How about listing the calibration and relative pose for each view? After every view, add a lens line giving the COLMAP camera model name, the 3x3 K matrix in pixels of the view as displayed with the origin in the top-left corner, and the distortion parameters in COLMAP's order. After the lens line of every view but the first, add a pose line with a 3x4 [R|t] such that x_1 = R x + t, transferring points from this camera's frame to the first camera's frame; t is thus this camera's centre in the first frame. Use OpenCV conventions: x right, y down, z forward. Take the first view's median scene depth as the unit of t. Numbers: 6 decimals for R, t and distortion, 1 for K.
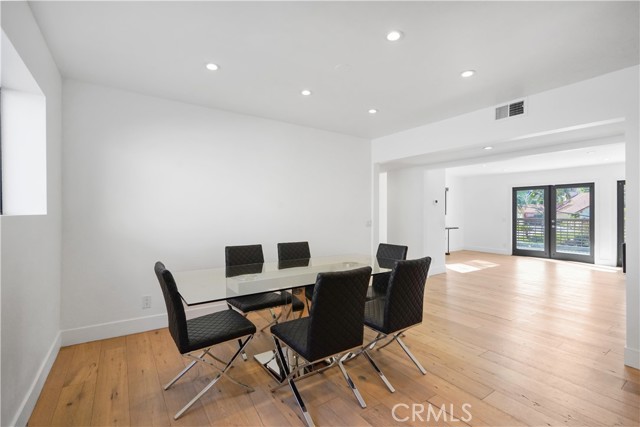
lens RADIAL K [[294.9, 0, 317.5], [0, 294.9, 212.1], [0, 0, 1]] dist [-0.002973, -0.000071]
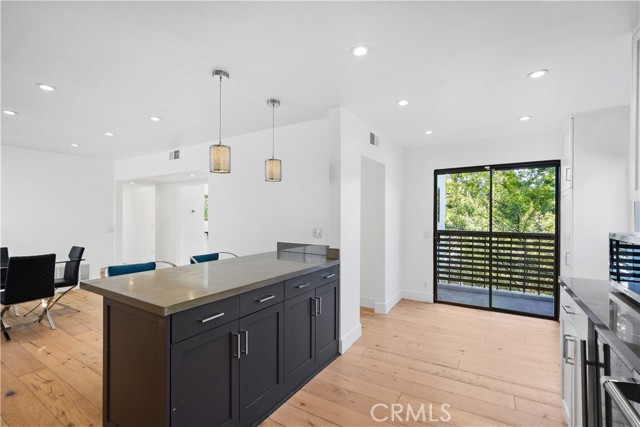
lens RADIAL K [[294.9, 0, 317.5], [0, 294.9, 212.1], [0, 0, 1]] dist [-0.002973, -0.000071]
pose [[0.915932, 0.001181, 0.401331, 0.701450], [0.002198, 0.999966, -0.007959, -0.035827], [-0.401326, 0.008172, 0.915899, -0.677363]]
